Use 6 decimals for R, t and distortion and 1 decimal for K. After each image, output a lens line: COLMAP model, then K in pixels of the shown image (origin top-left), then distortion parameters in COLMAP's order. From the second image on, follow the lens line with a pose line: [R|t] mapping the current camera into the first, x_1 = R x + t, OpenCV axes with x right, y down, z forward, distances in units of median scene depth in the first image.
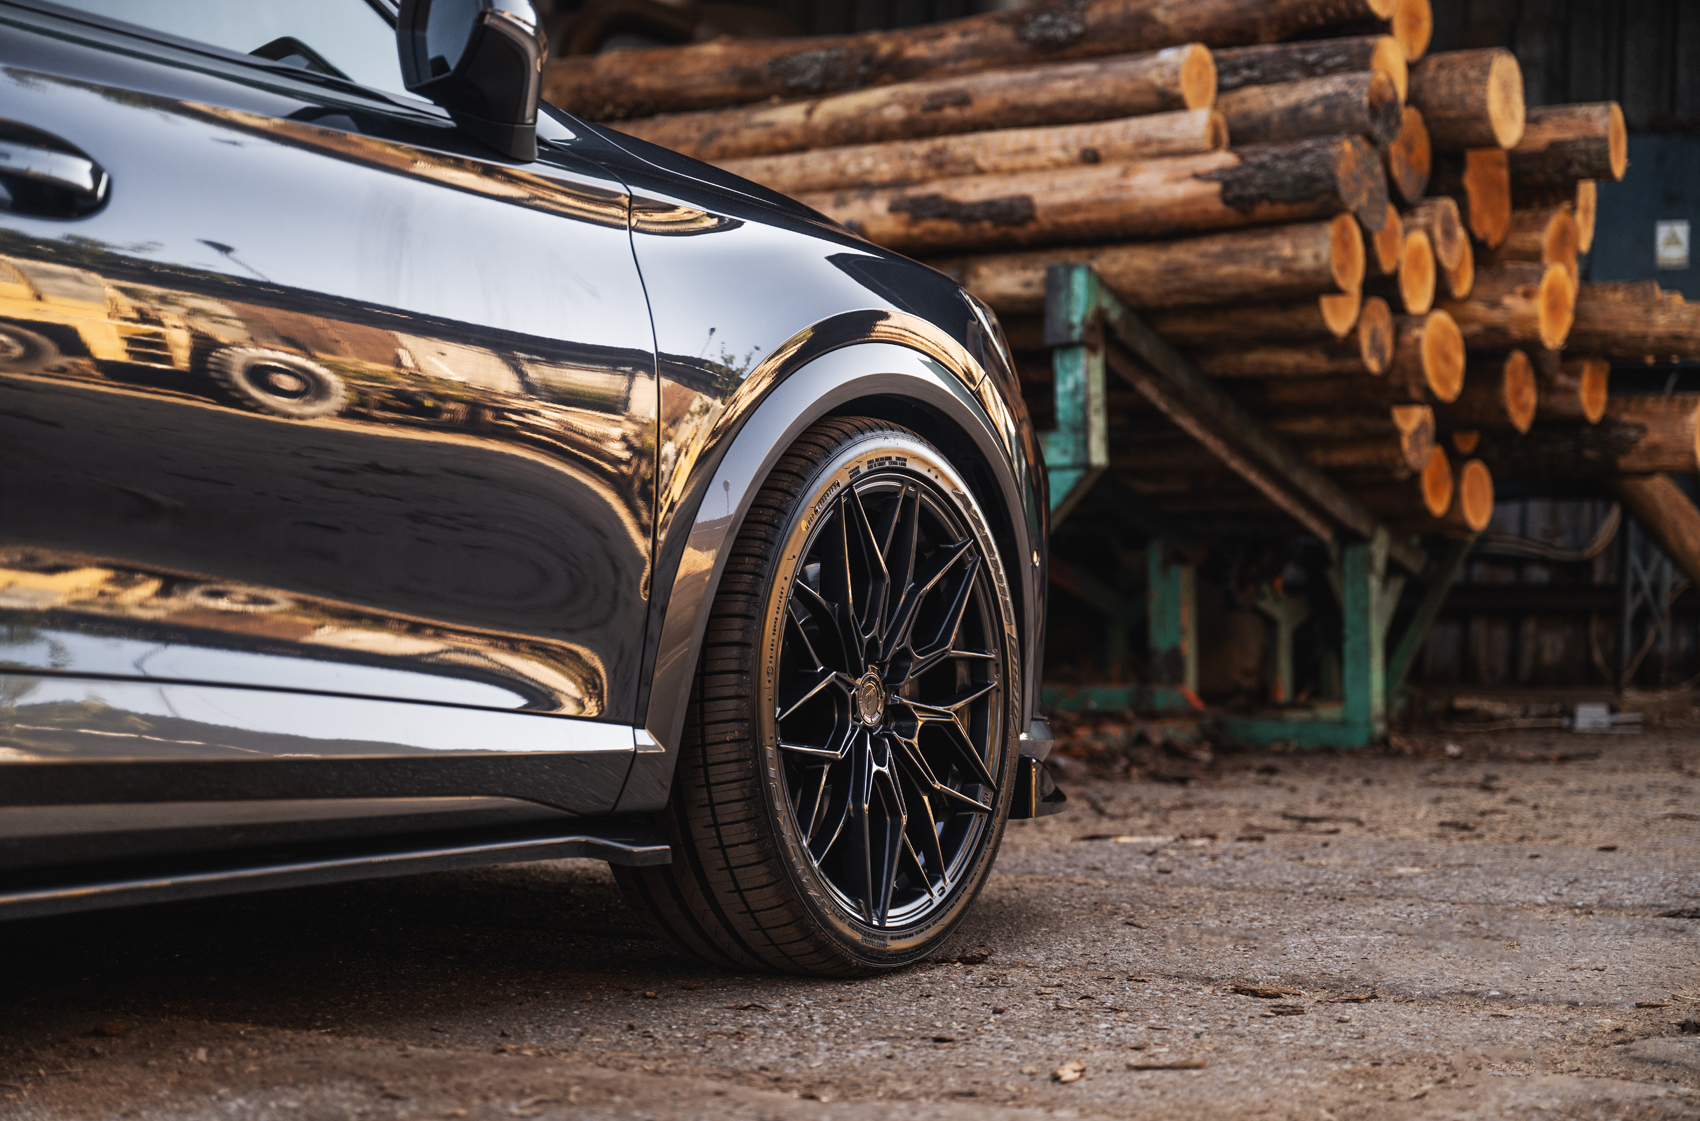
lens RADIAL K [[3221.8, 0, 850.0], [0, 3221.8, 560.5], [0, 0, 1]] dist [0.008298, 0.005174]
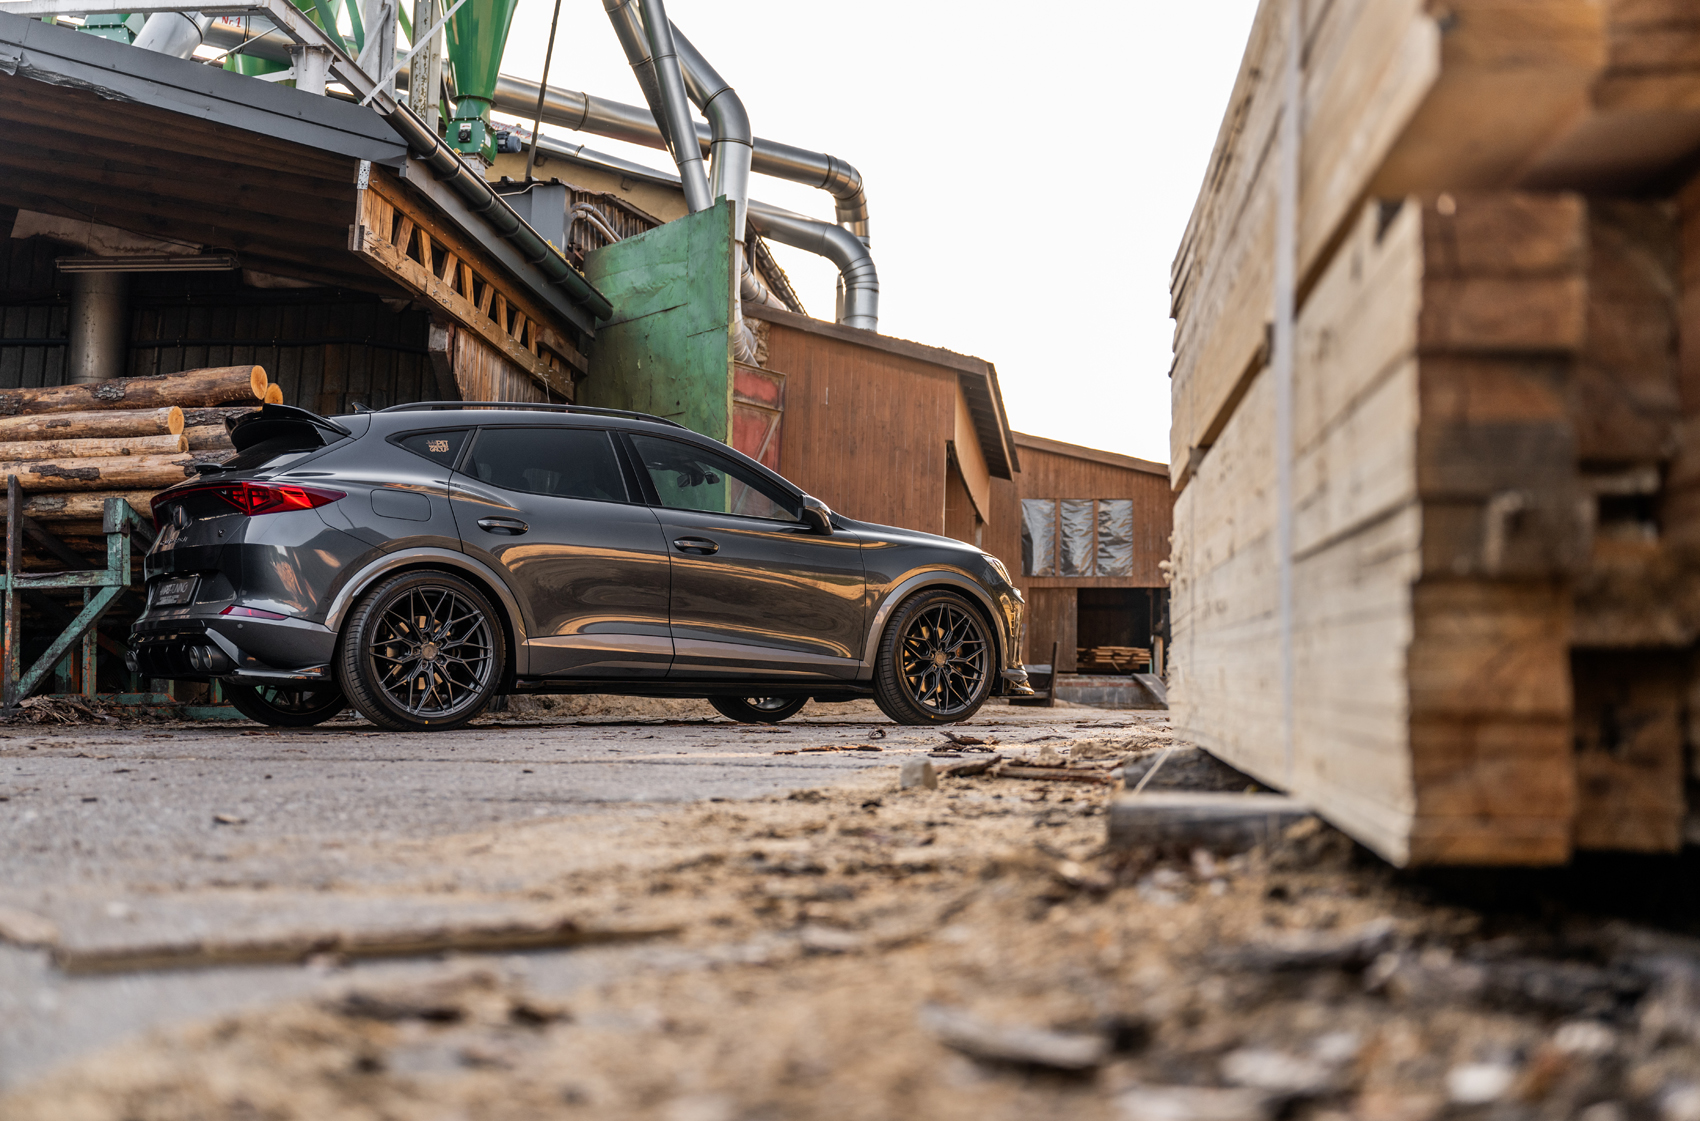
lens RADIAL K [[1986.6, 0, 850.0], [0, 1986.6, 560.5], [0, 0, 1]] dist [0.014808, -0.018733]
pose [[0.913112, 0.025906, 0.406885, -0.028419], [0.002013, 0.997681, -0.068040, 0.047891], [-0.407704, 0.062947, 0.910942, -0.482273]]
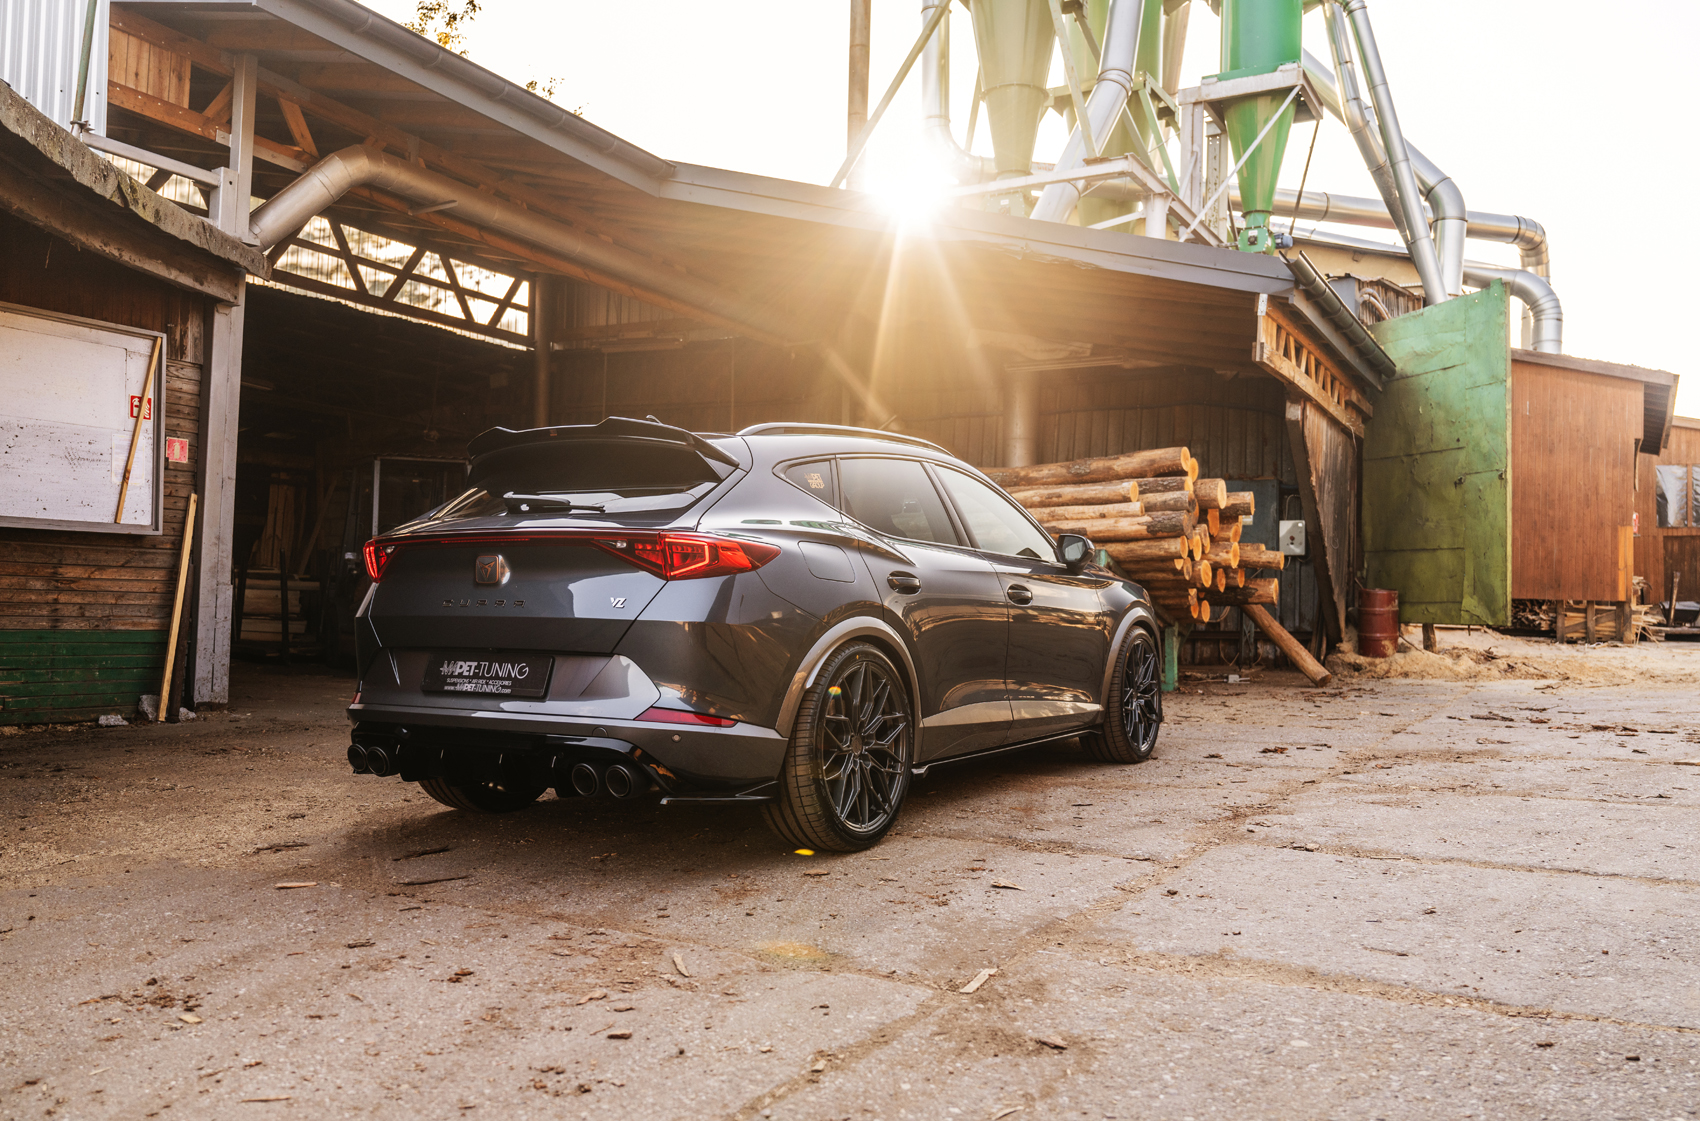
lens RADIAL K [[1364.1, 0, 850.0], [0, 1364.1, 560.5], [0, 0, 1]] dist [-0.005241, 0.002324]
pose [[0.999803, -0.004478, 0.019334, -0.204225], [0.004895, 0.999755, -0.021600, -0.048006], [-0.019232, 0.021690, 0.999580, -0.381304]]
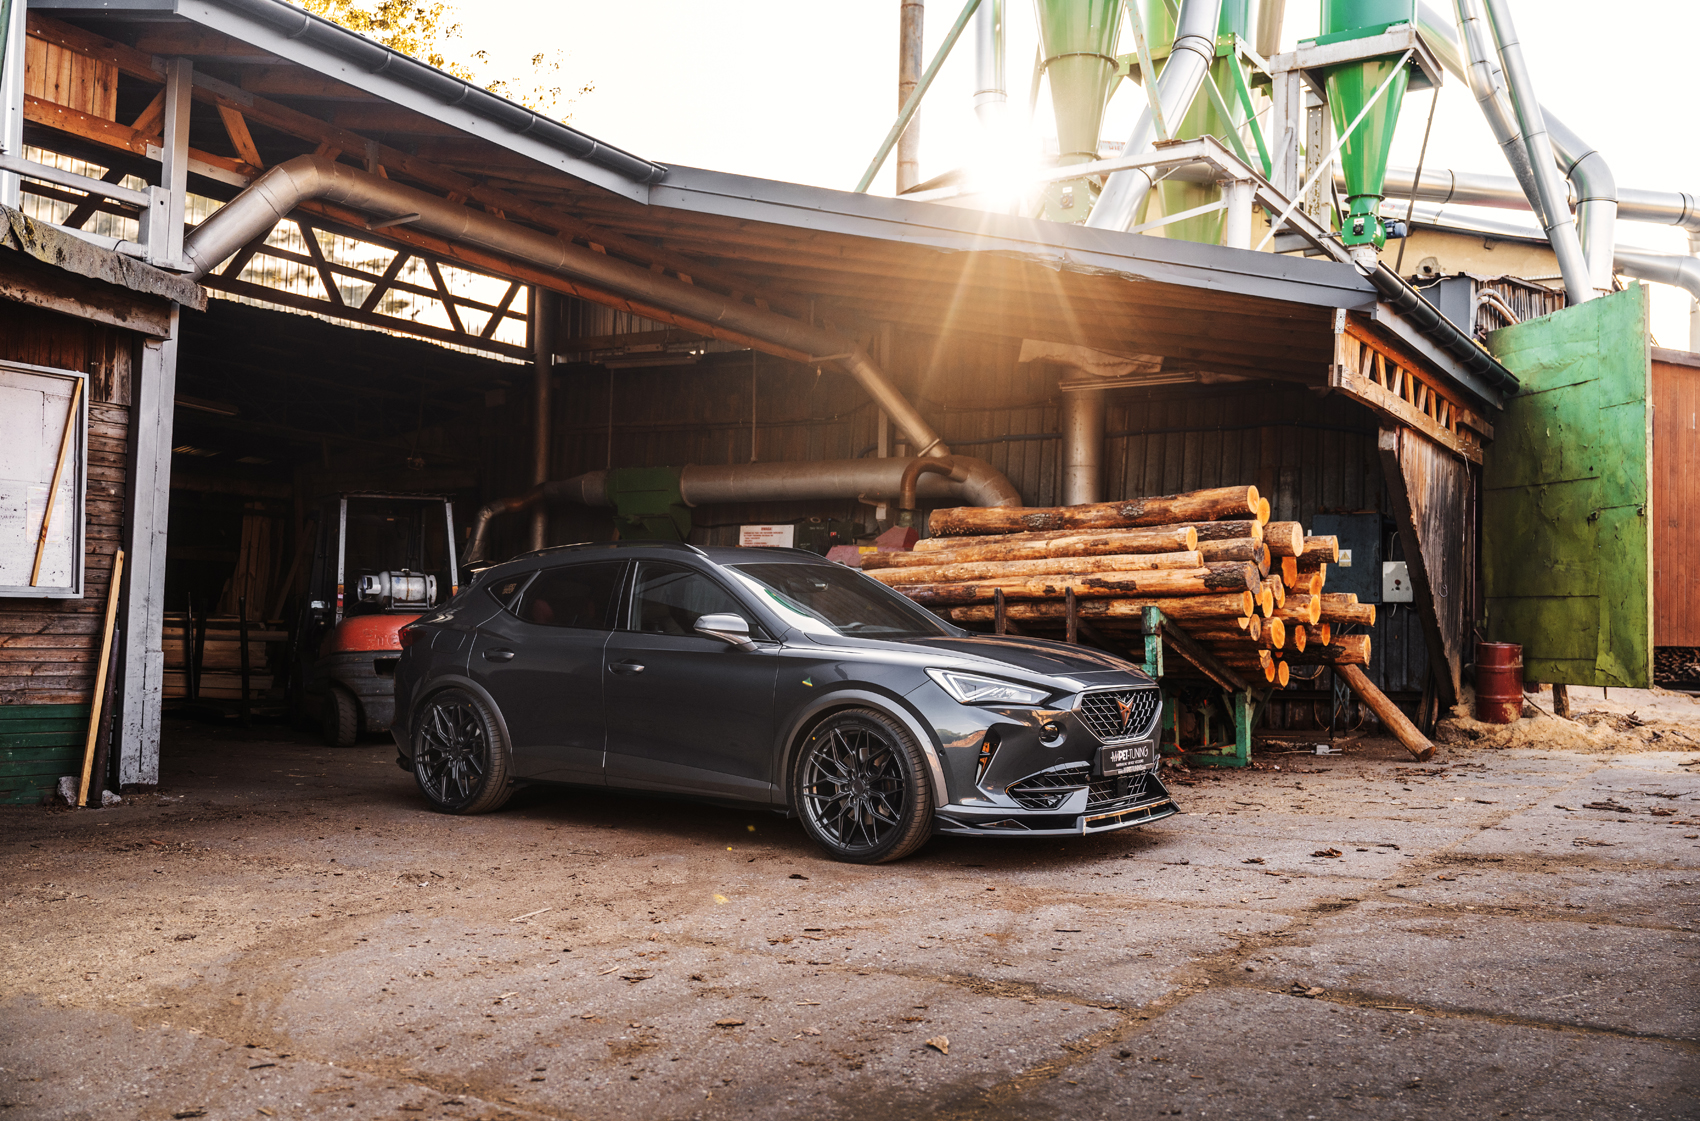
lens RADIAL K [[1580.0, 0, 848.2], [0, 1580.0, 566.9], [0, 0, 1]] dist [-0.004531, 0.004097]
pose [[0.999435, -0.007486, -0.032780, -0.145697], [0.006433, 0.999464, -0.032106, -0.078230], [0.033003, 0.031877, 0.998947, -0.395587]]
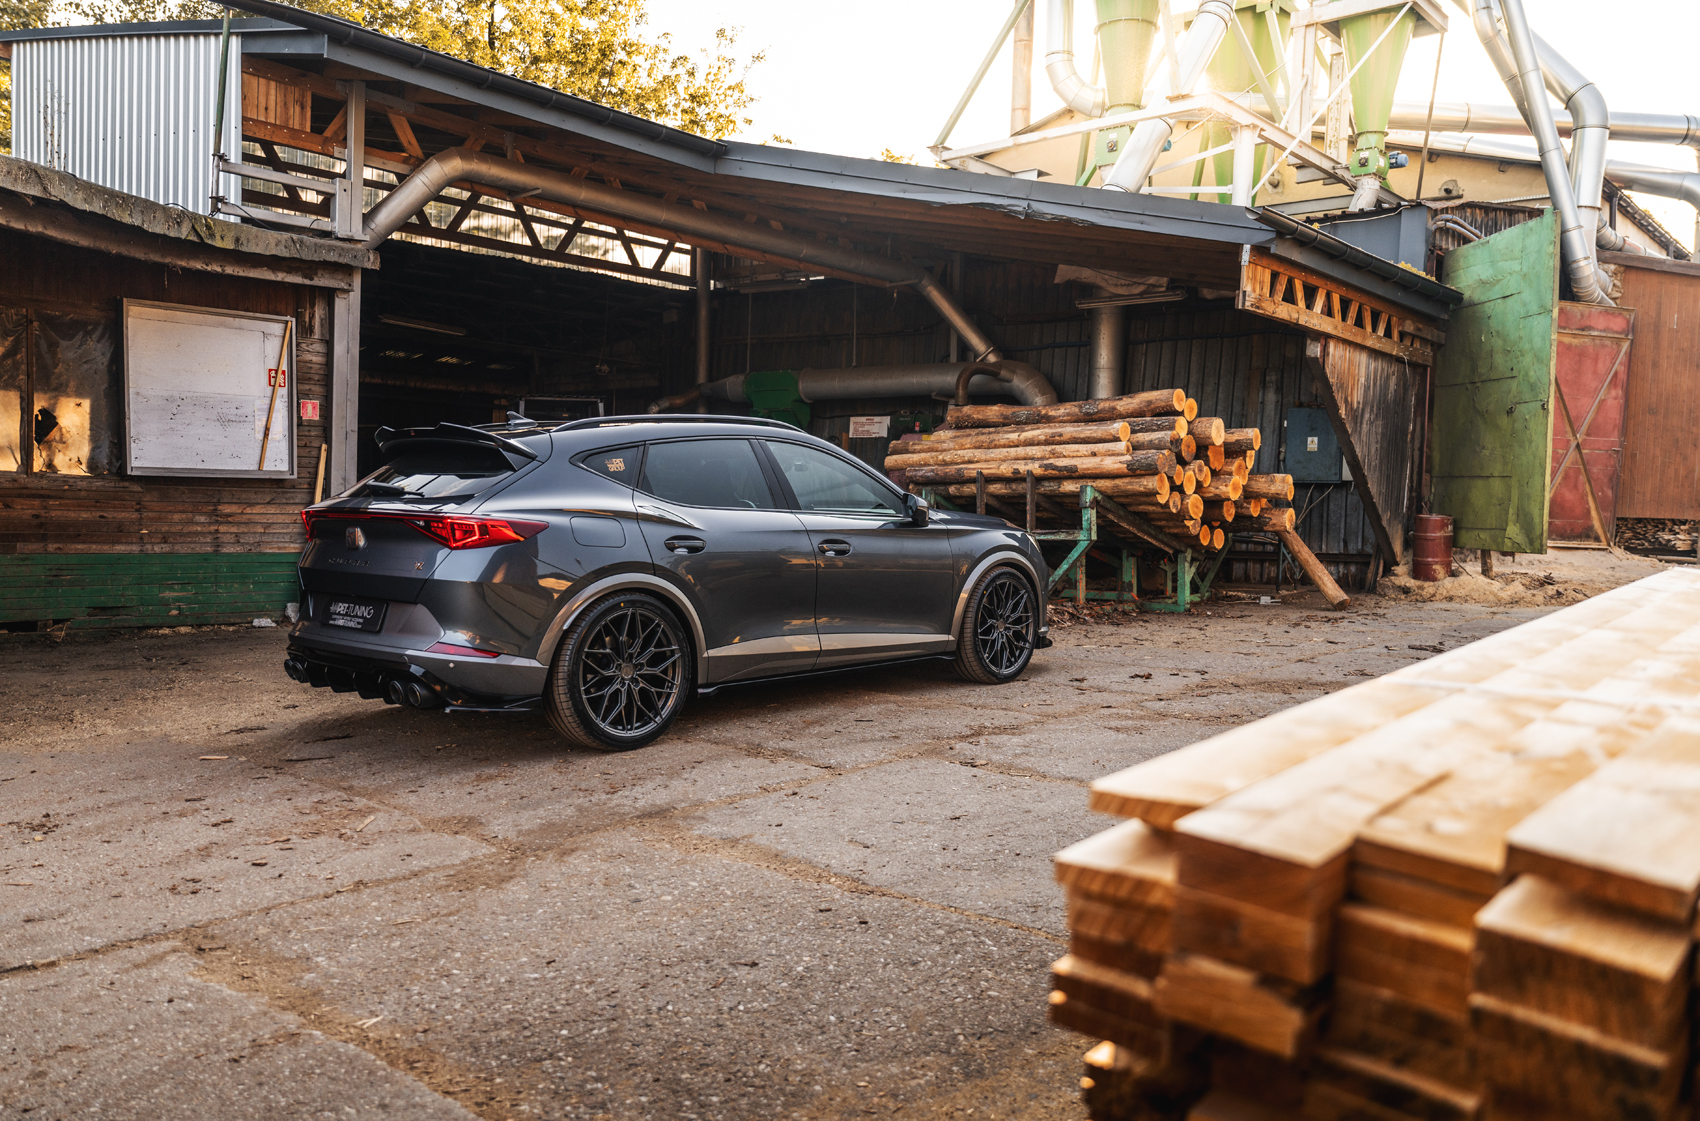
lens RADIAL K [[1318.9, 0, 846.2], [0, 1318.9, 559.9], [0, 0, 1]] dist [-0.009797, 0.002793]
pose [[0.982163, 0.007327, -0.187887, 0.077450], [0.003156, 0.998457, 0.055436, -0.085525], [0.188004, -0.055040, 0.980625, -0.498244]]
